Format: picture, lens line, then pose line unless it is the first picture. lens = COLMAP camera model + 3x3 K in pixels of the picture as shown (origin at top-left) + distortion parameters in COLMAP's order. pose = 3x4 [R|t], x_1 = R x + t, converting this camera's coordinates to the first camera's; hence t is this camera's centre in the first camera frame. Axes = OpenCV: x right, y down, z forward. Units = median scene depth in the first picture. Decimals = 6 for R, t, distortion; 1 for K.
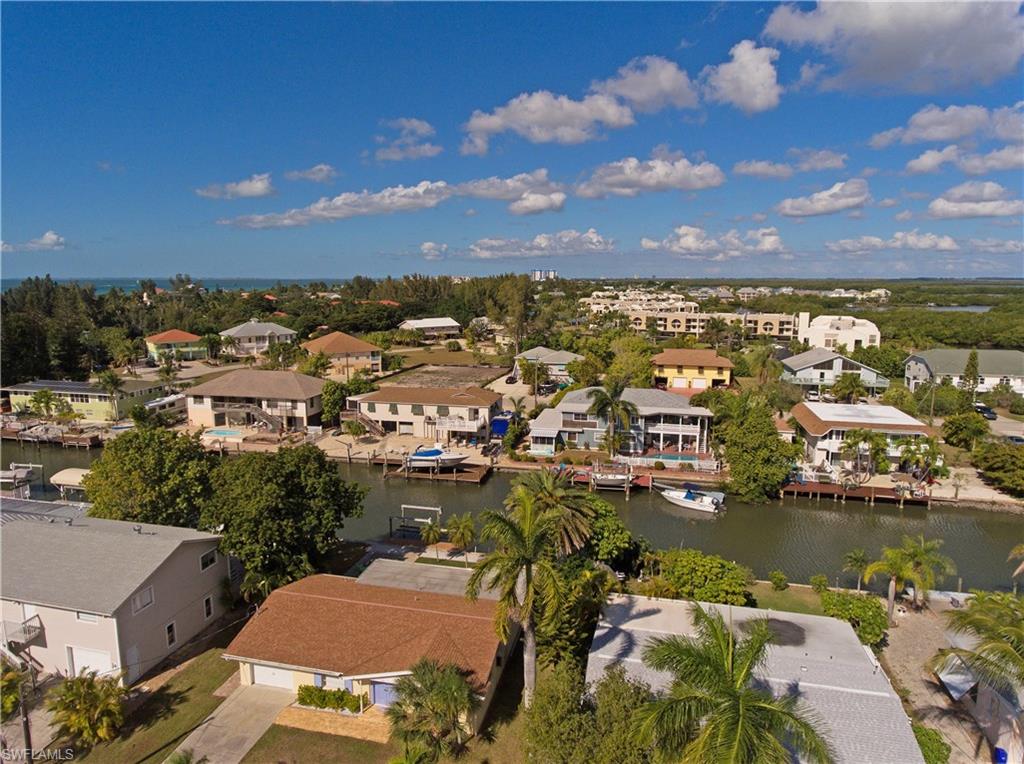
lens RADIAL K [[617.2, 0, 516.6], [0, 617.2, 357.8], [0, 0, 1]] dist [-0.011358, 0.003155]
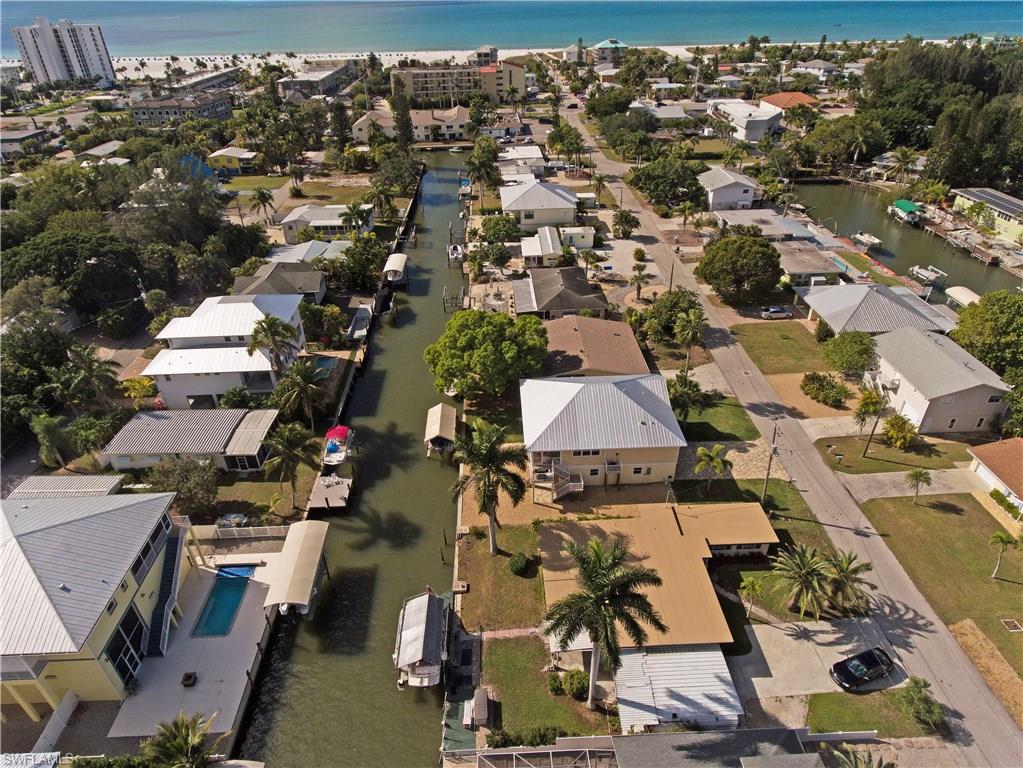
lens RADIAL K [[616.6, 0, 492.0], [0, 616.6, 384.6], [0, 0, 1]] dist [-0.011358, 0.003155]
pose [[0.240089, 0.519866, -0.819815, 0.521283], [-0.087606, 0.852674, 0.515046, -0.449360], [0.966790, -0.051836, 0.250261, -0.742785]]
